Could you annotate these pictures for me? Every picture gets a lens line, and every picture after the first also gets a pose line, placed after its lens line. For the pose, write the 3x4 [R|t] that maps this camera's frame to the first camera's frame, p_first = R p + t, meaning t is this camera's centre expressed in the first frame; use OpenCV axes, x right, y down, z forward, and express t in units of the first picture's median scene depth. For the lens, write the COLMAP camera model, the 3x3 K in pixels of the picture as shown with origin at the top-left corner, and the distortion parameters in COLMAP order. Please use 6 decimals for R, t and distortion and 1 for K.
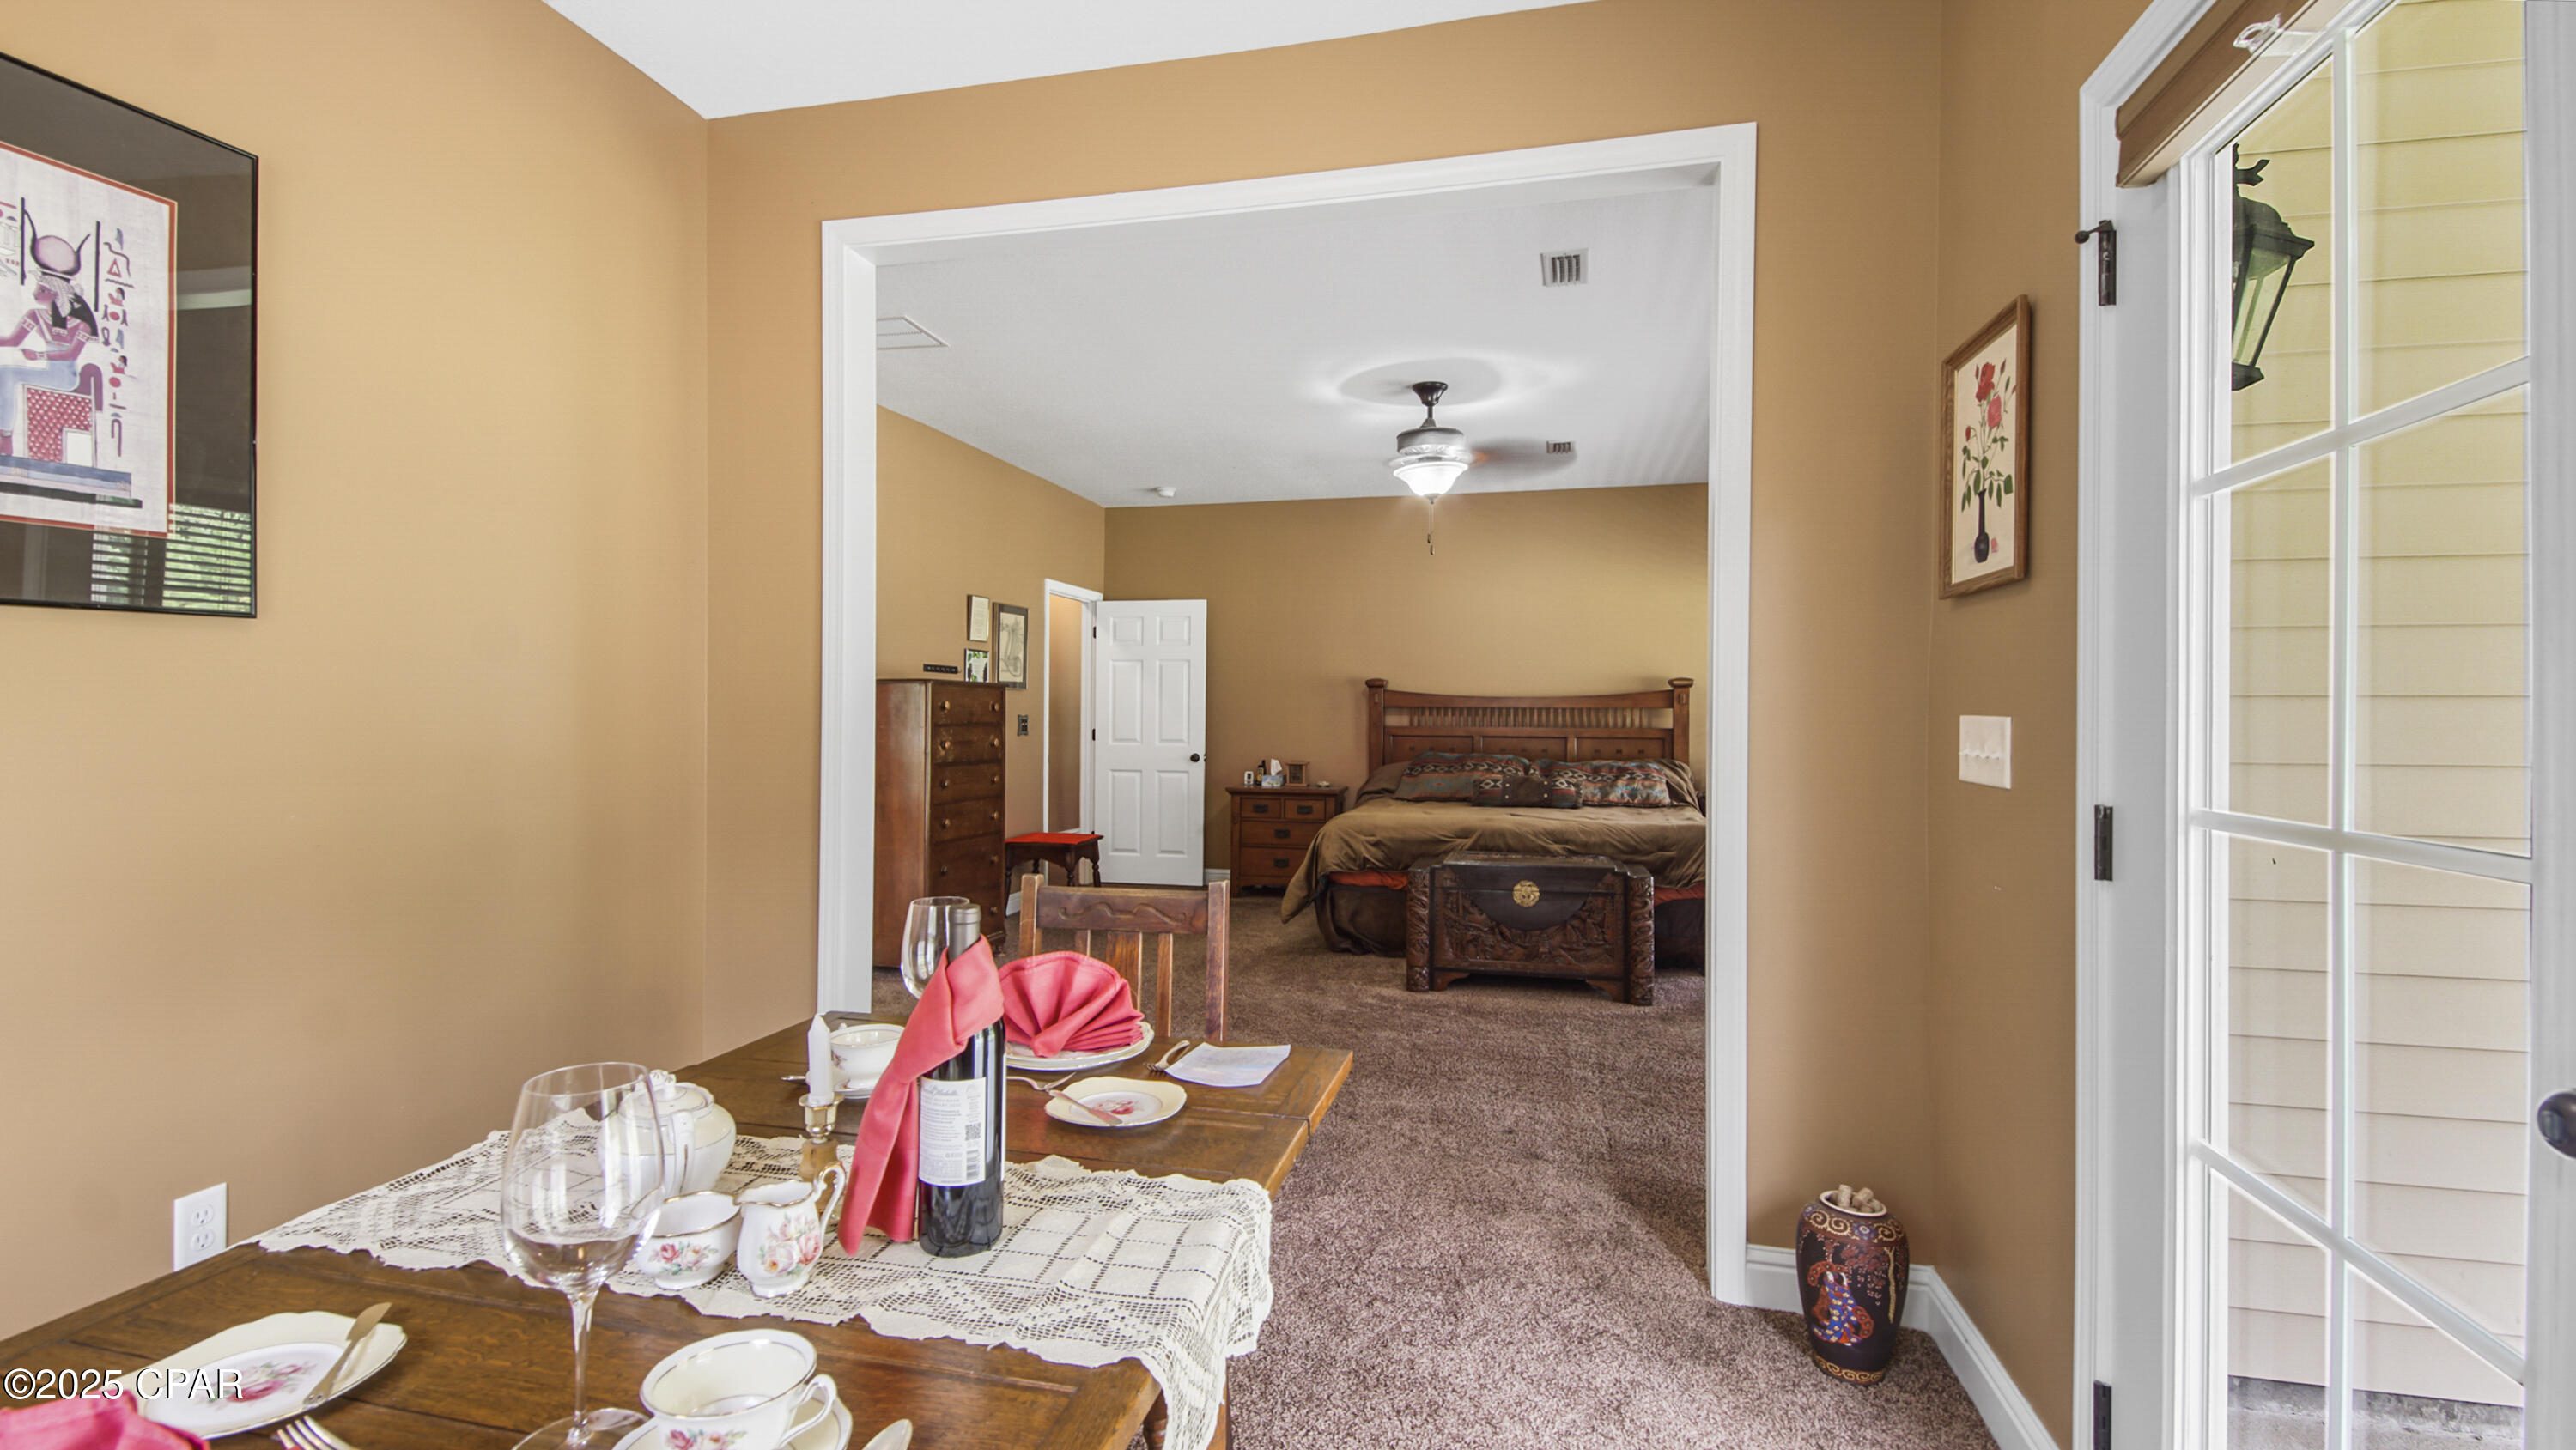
lens RADIAL K [[1147.5, 0, 1183.5], [0, 1147.5, 713.0], [0, 0, 1]] dist [0.027374, -0.008086]
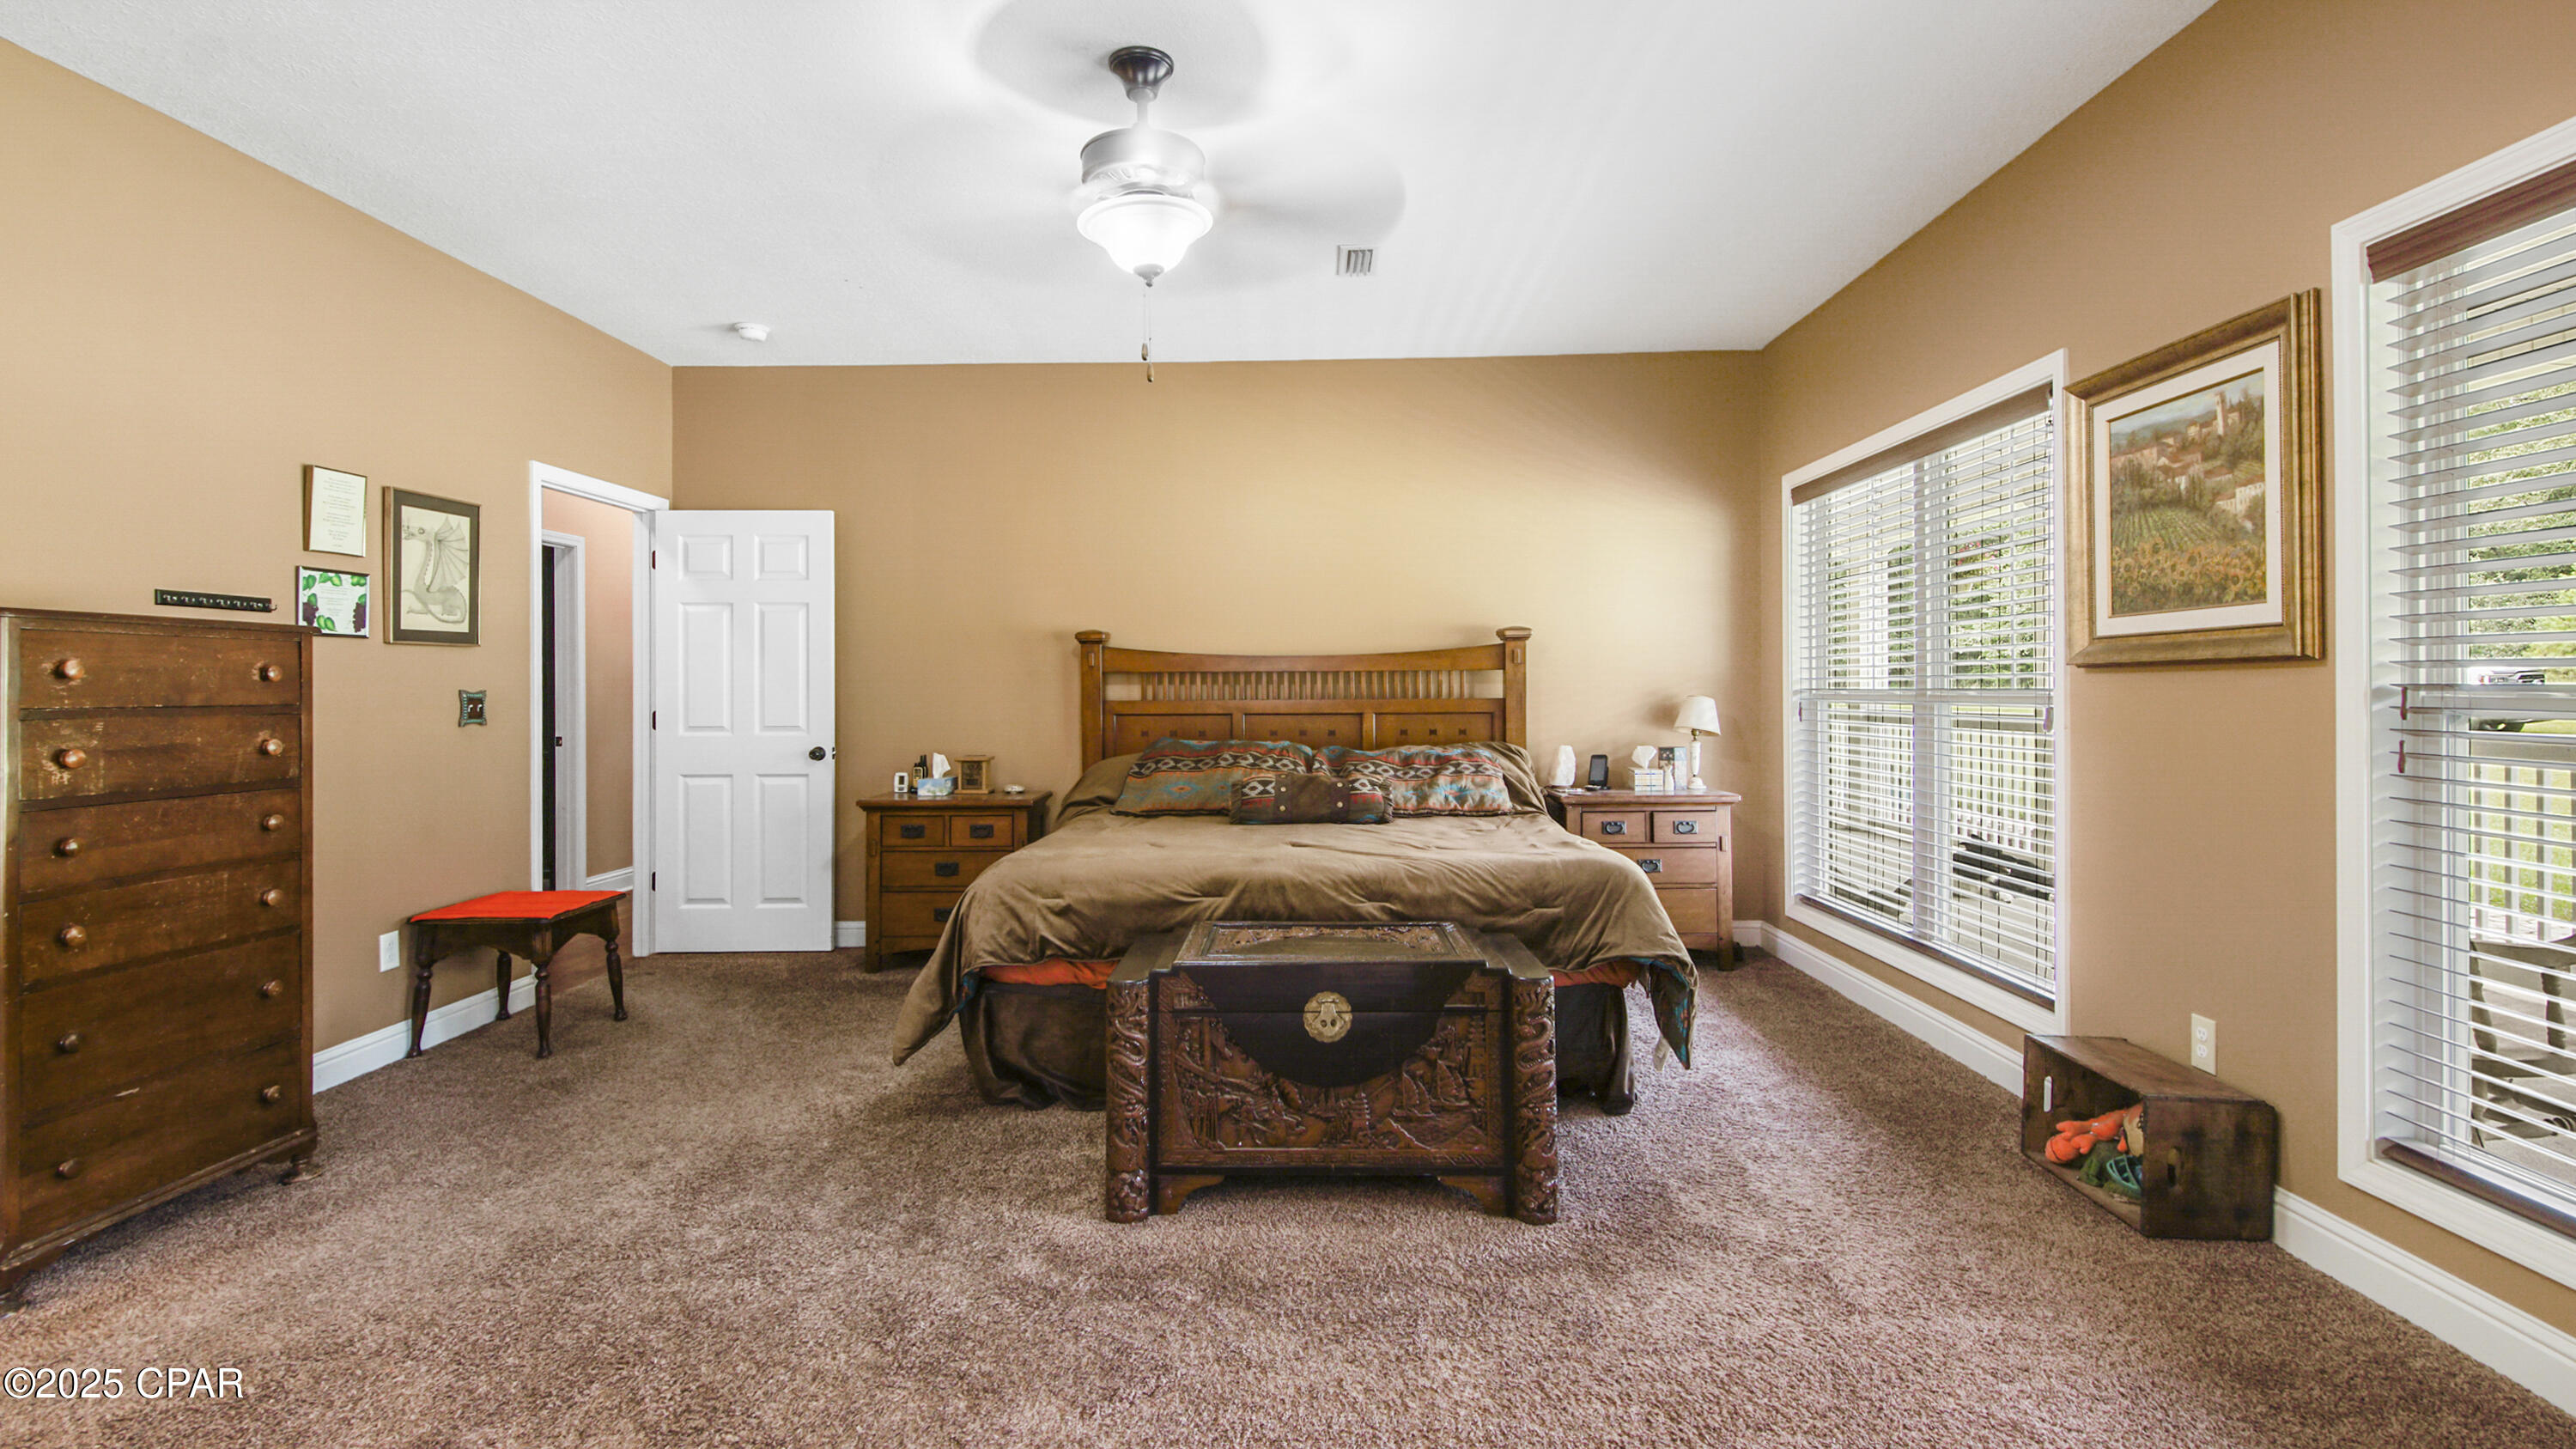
lens RADIAL K [[1147.8, 0, 1284.3], [0, 1147.8, 707.8], [0, 0, 1]] dist [0.027374, -0.008086]
pose [[0.958688, -0.016216, 0.283996, 0.100070], [0.011060, 0.999744, 0.019750, 0.004073], [-0.284244, -0.015793, 0.958622, 0.382946]]
